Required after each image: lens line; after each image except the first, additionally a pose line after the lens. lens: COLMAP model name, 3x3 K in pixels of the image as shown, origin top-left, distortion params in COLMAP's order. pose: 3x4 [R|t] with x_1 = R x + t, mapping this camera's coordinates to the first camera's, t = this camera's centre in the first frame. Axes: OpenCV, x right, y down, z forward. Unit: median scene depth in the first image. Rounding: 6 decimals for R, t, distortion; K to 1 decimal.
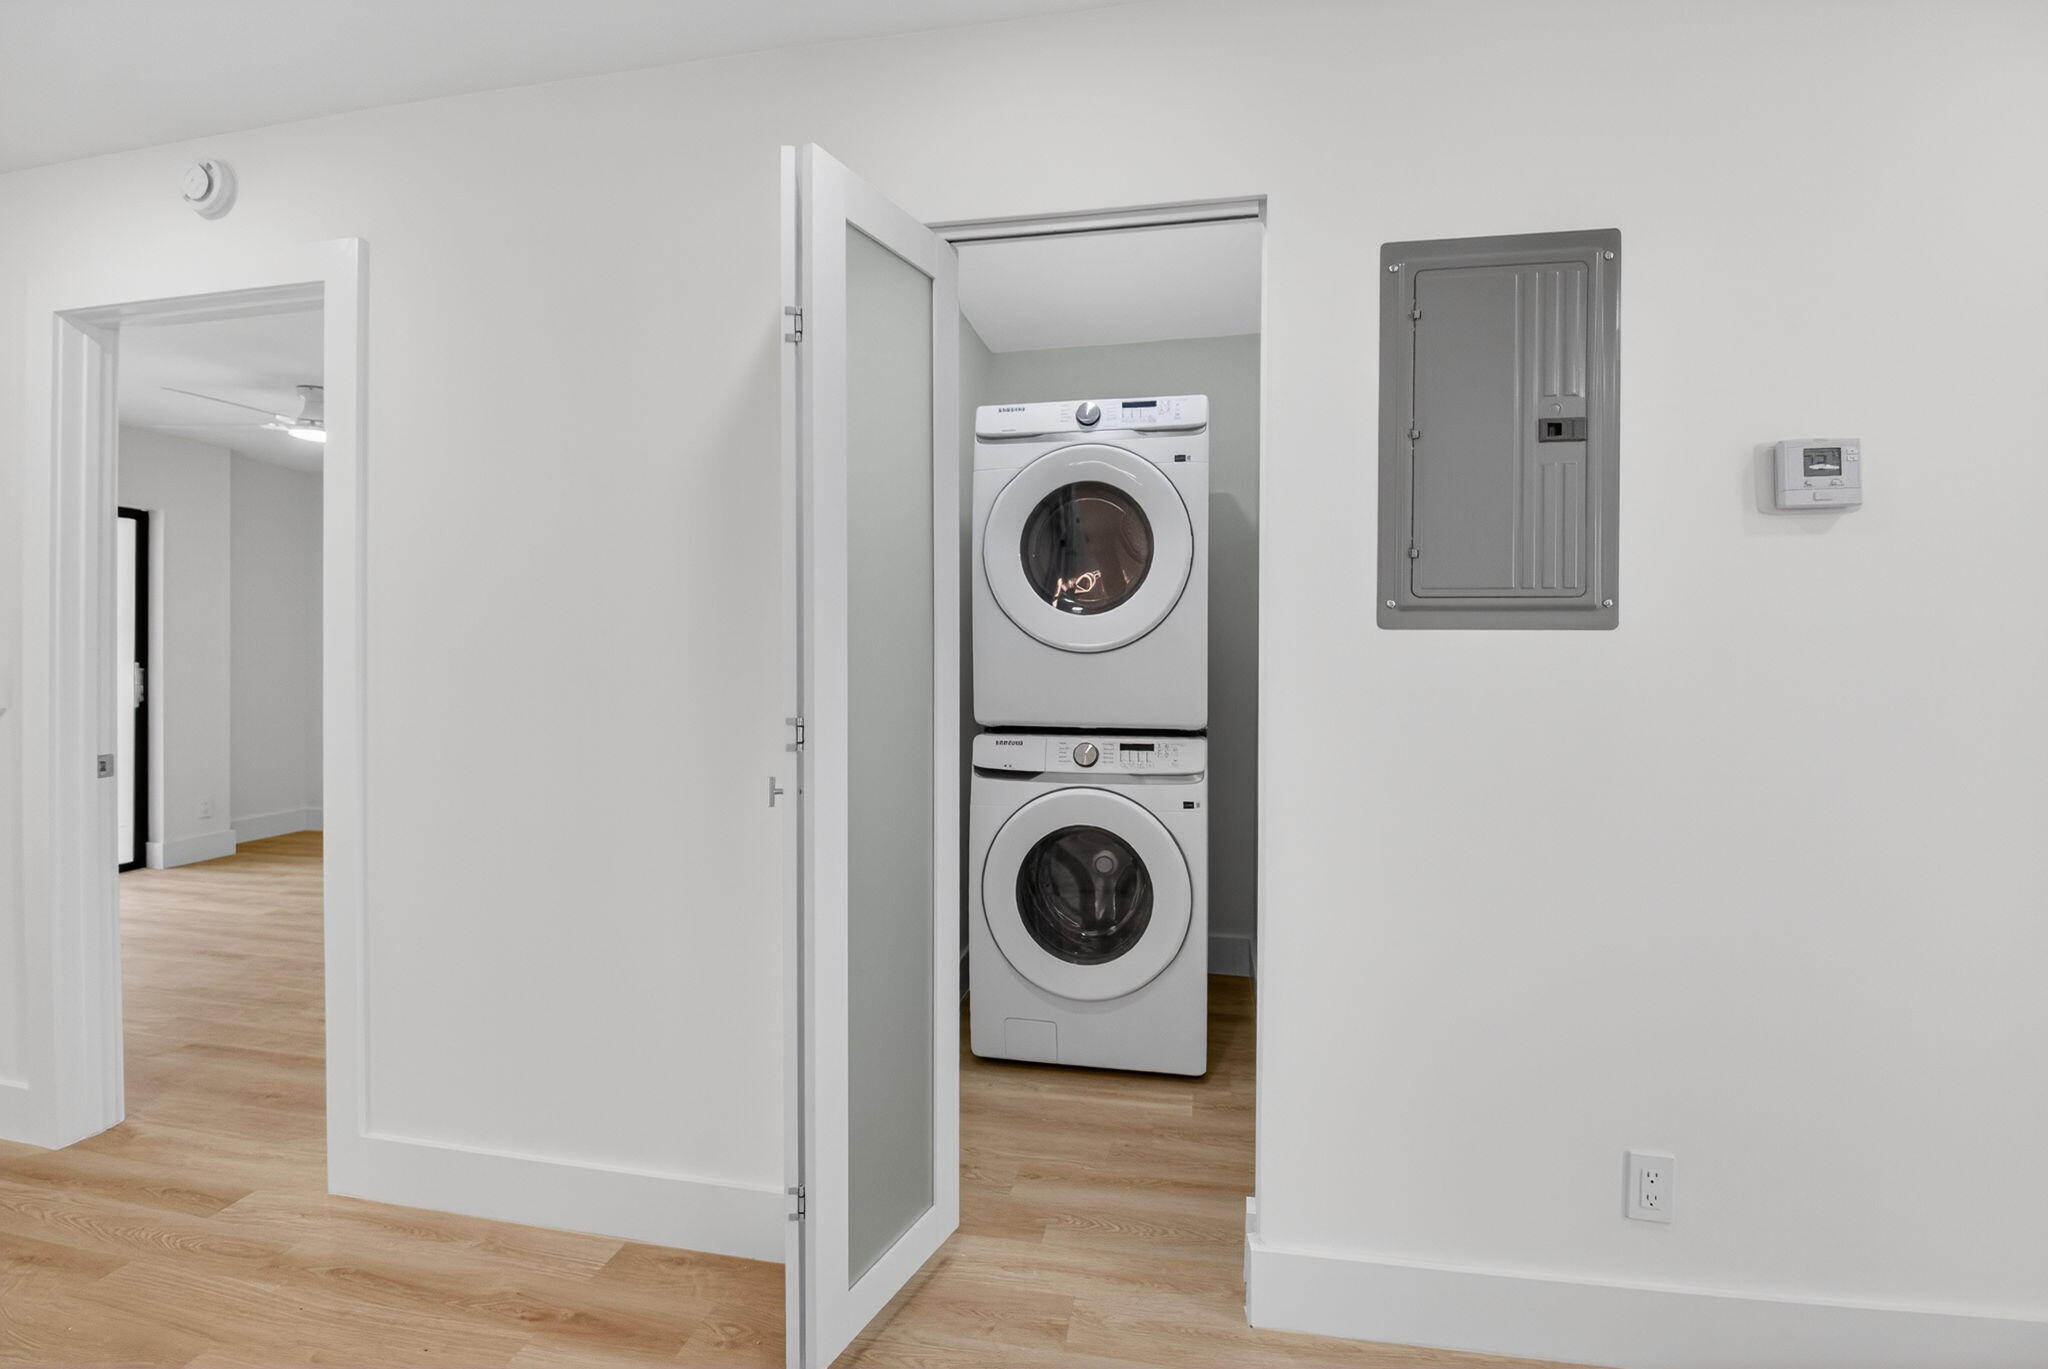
lens RADIAL K [[930.2, 0, 1020.7], [0, 930.2, 667.0], [0, 0, 1]] dist [-0.005533, -0.011263]
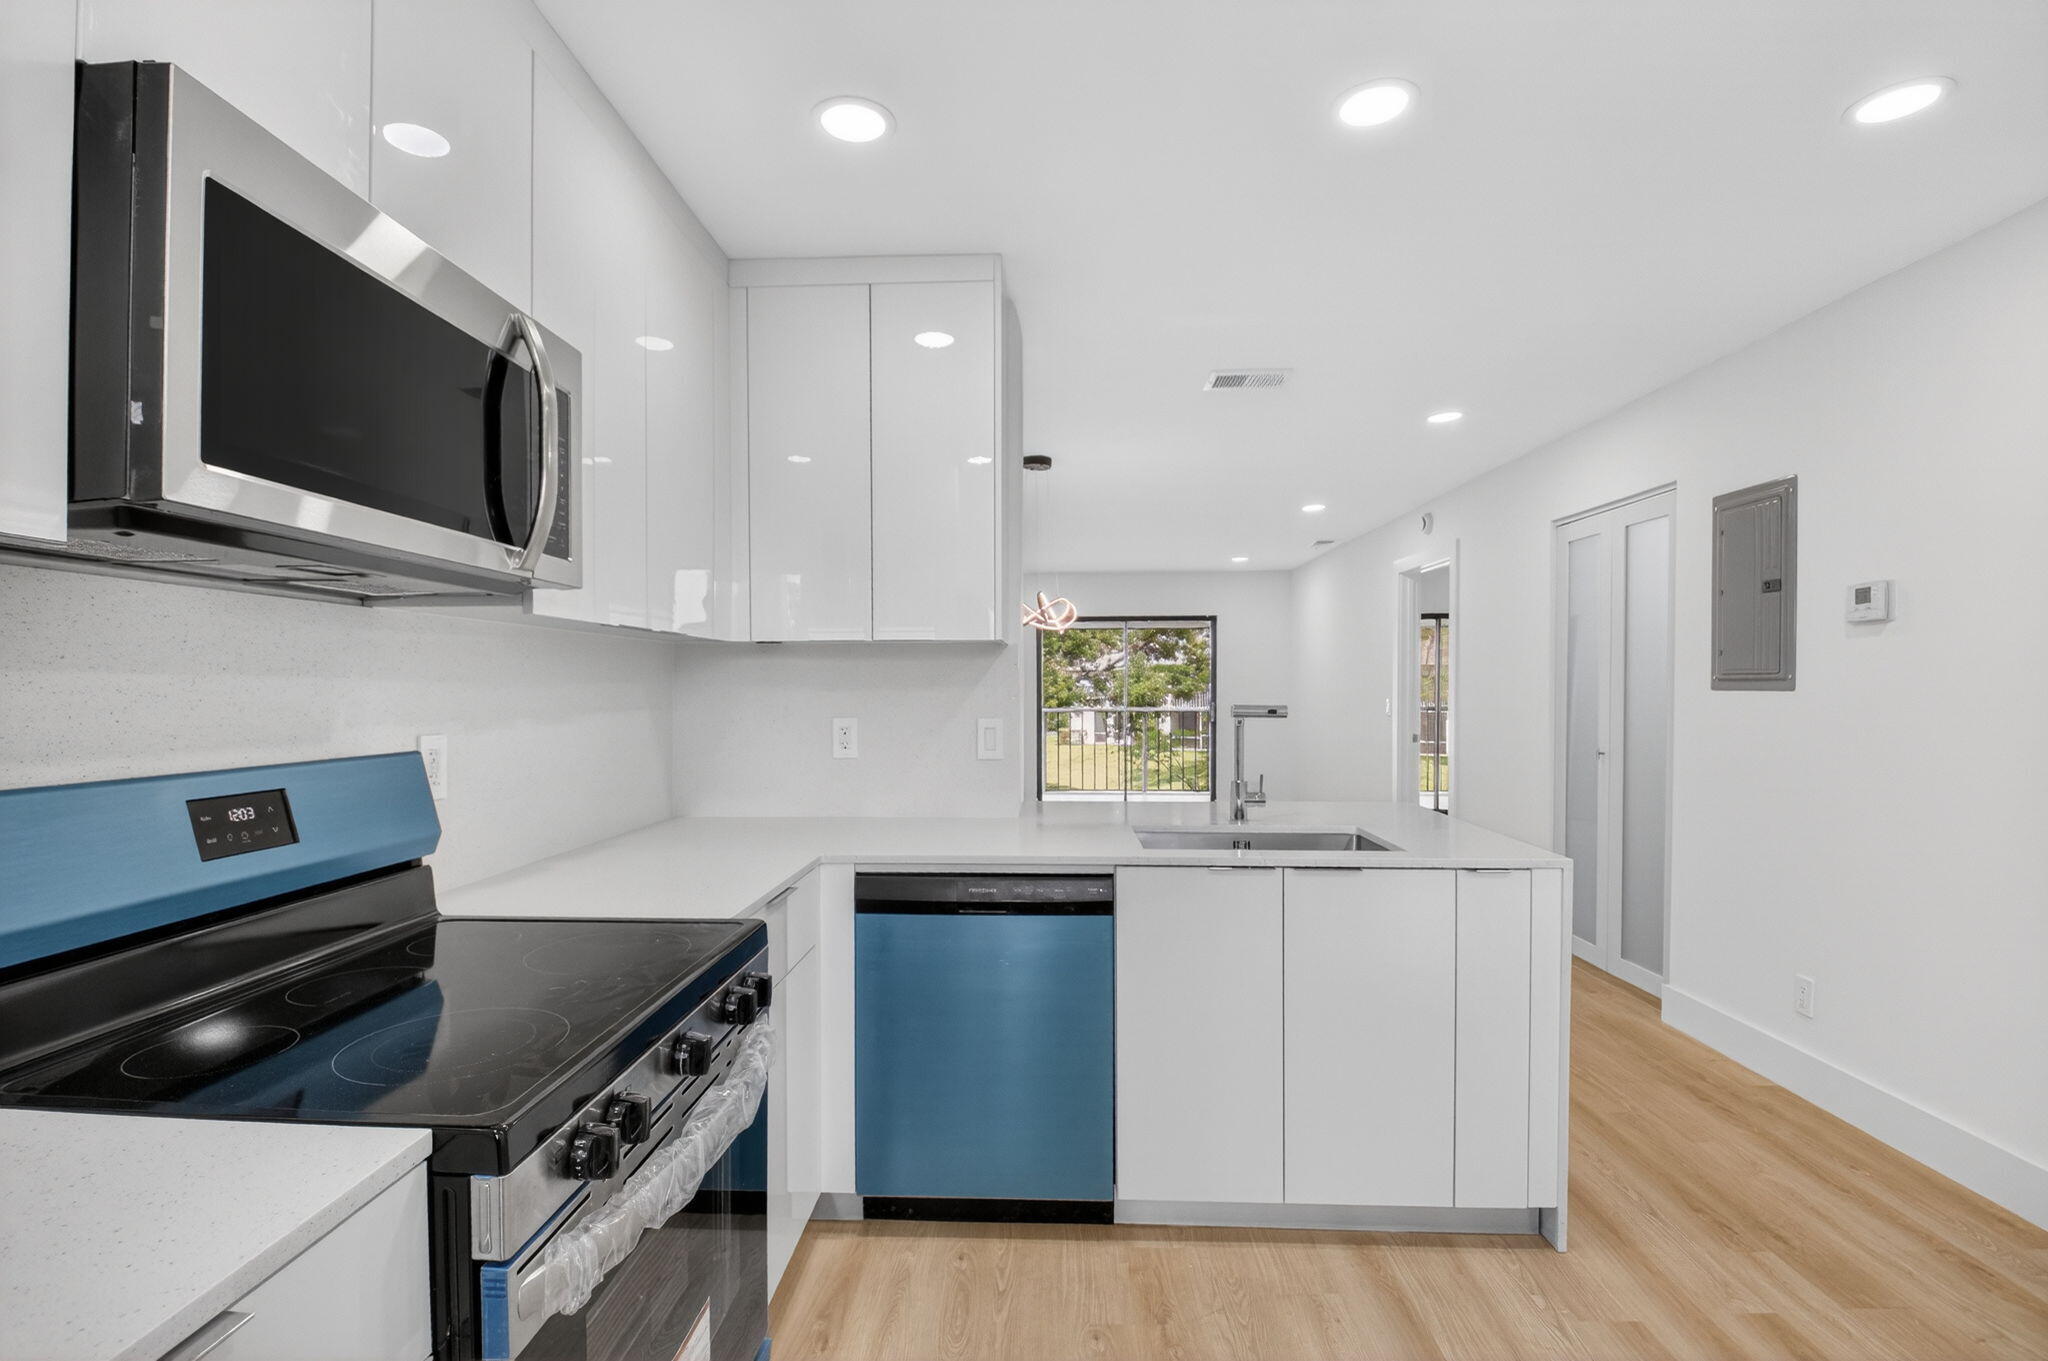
lens RADIAL K [[930.2, 0, 999.3], [0, 930.2, 706.6], [0, 0, 1]] dist [-0.005533, -0.011263]
pose [[0.130762, 0.019432, -0.991223, 2.179305], [-0.009415, 0.999787, 0.018357, -0.025234], [0.991369, 0.006932, 0.130917, -0.798210]]
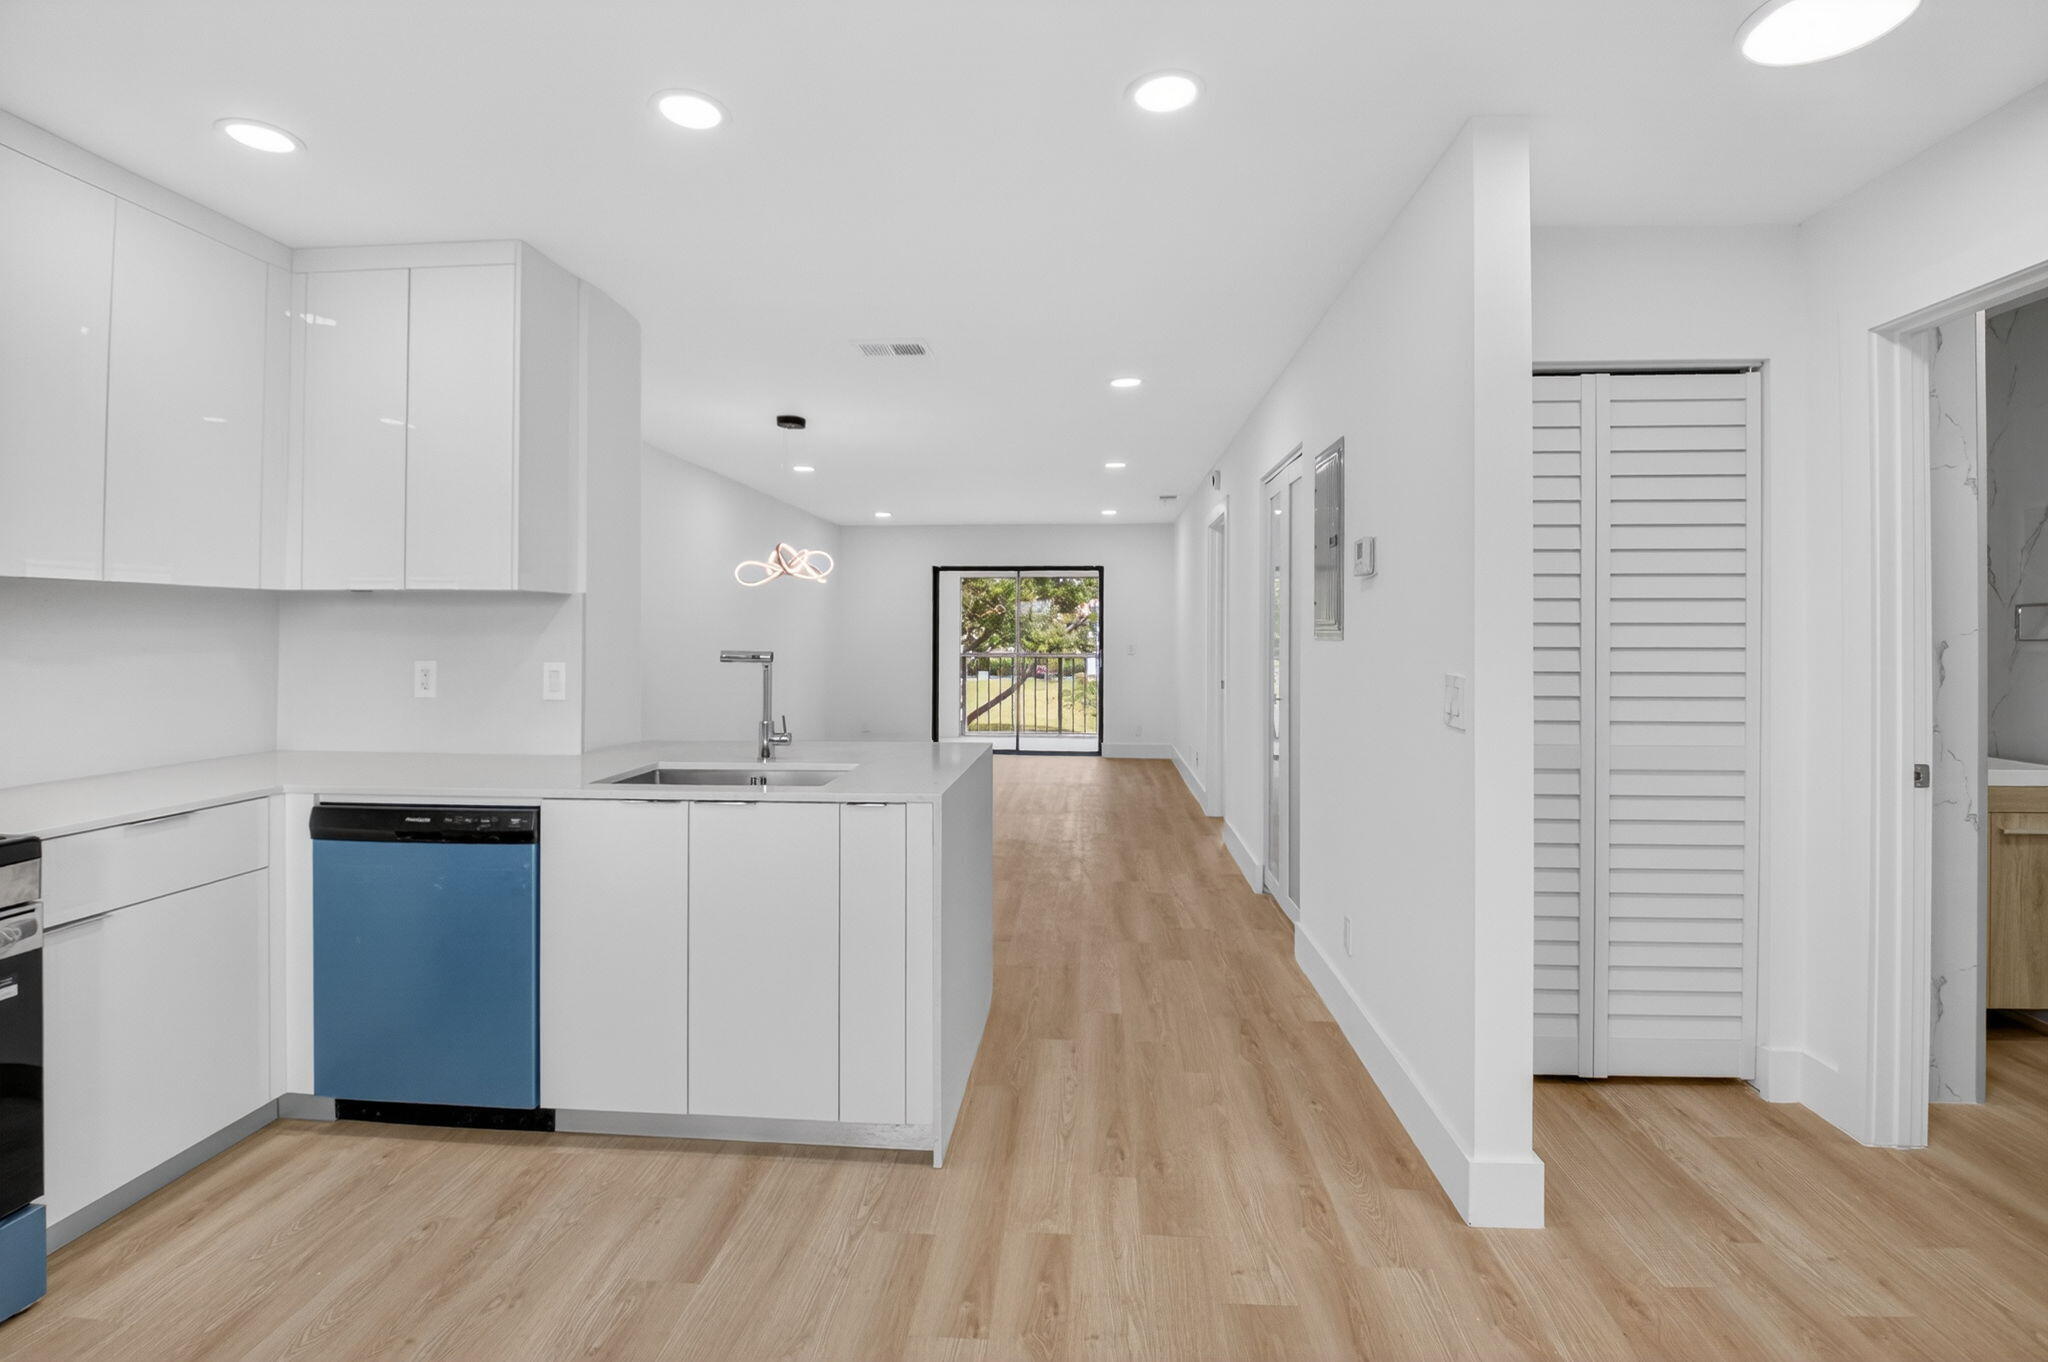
lens RADIAL K [[909.7, 0, 1027.5], [0, 909.7, 625.1], [0, 0, 1]] dist [-0.010823, -0.007342]
pose [[0.117836, -0.009326, -0.992989, 2.378148], [-0.015595, 0.999815, -0.011240, -0.039916], [0.992911, 0.016810, 0.117669, 0.104792]]
